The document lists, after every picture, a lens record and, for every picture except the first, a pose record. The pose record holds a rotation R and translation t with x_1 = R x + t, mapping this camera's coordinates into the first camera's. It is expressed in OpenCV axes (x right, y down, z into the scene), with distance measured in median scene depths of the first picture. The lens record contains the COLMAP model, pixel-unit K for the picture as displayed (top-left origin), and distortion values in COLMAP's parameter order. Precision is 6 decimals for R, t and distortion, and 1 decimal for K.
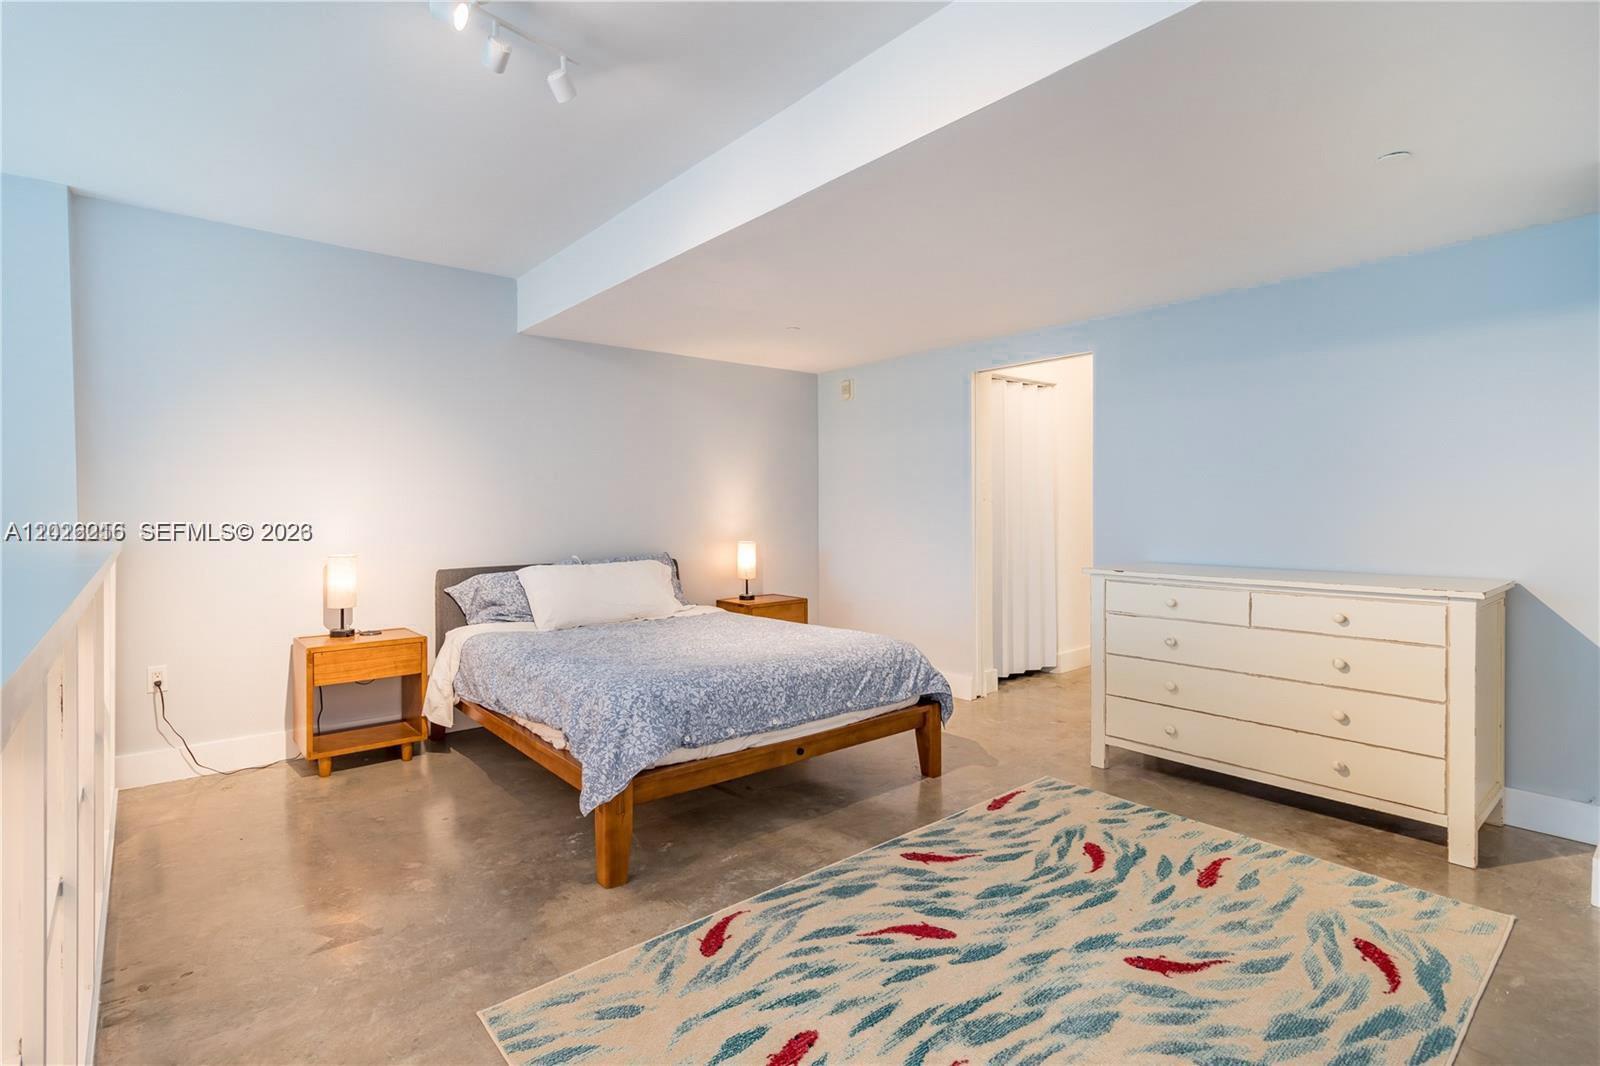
lens RADIAL K [[753.3, 0, 795.4], [0, 753.3, 516.4], [0, 0, 1]] dist [-0.003356, -0.000385]
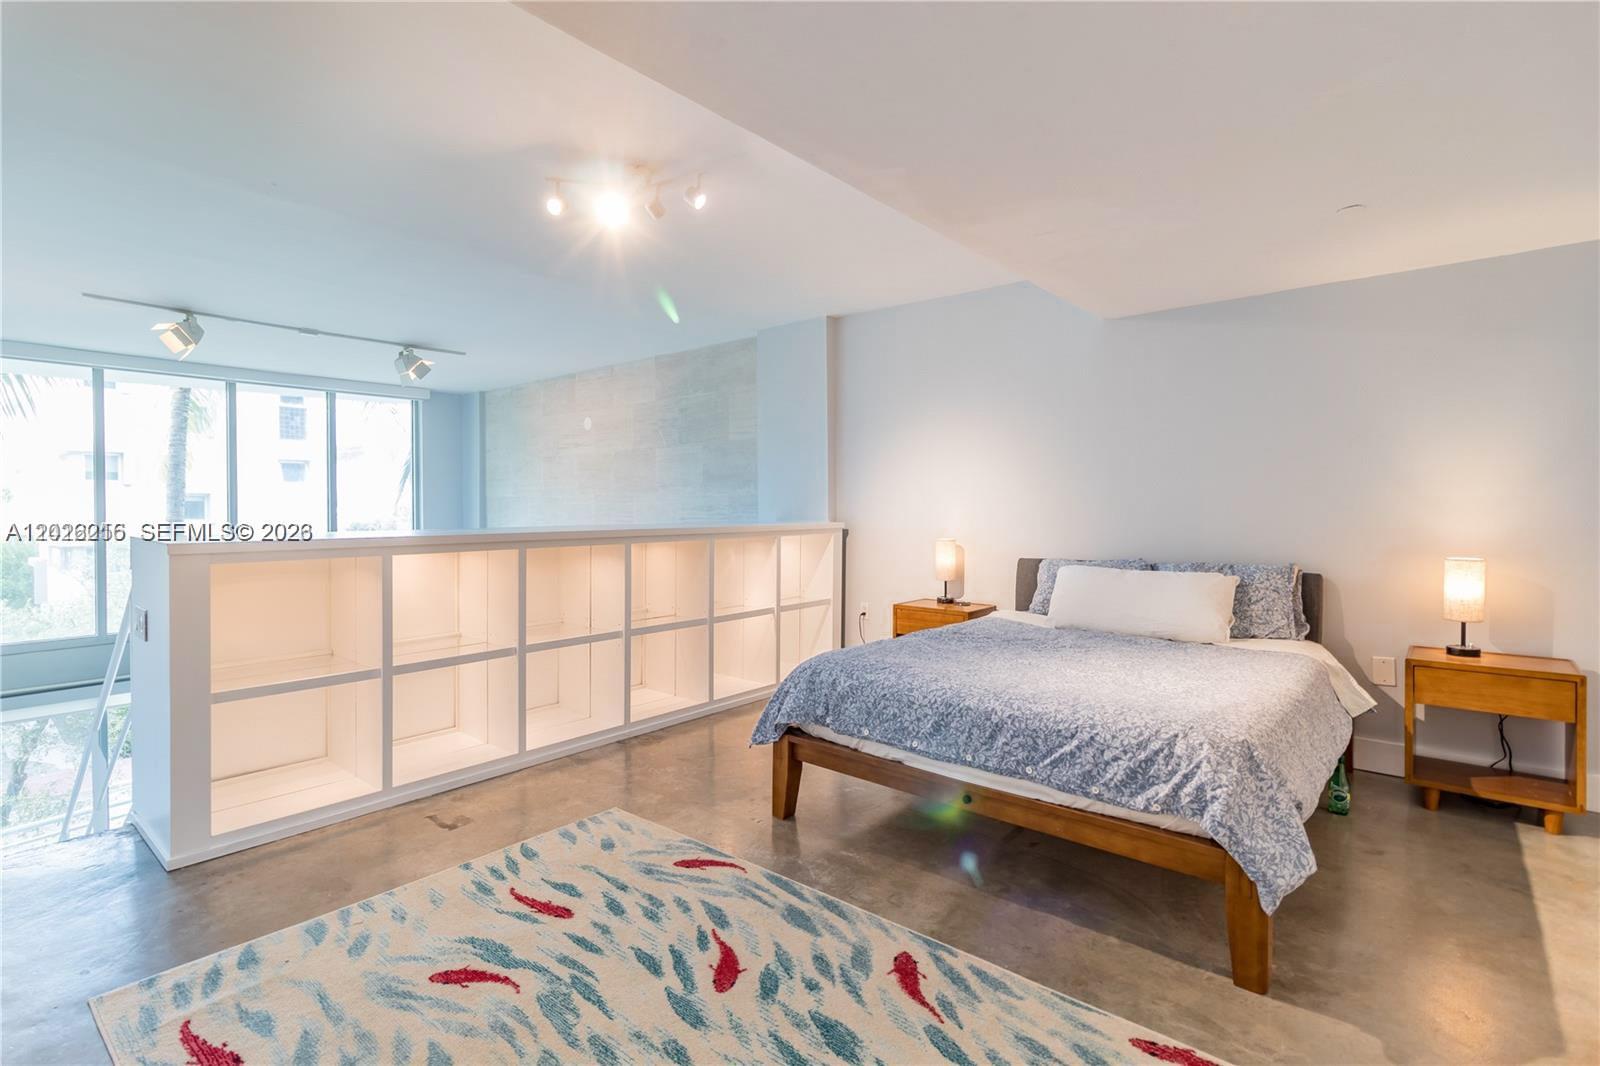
lens RADIAL K [[753.3, 0, 795.4], [0, 753.3, 516.4], [0, 0, 1]] dist [-0.003356, -0.000385]
pose [[0.179074, 0.016243, -0.983702, 0.877654], [-0.012613, 0.999819, 0.014214, -0.006776], [0.983755, 0.009862, 0.179246, 0.752081]]
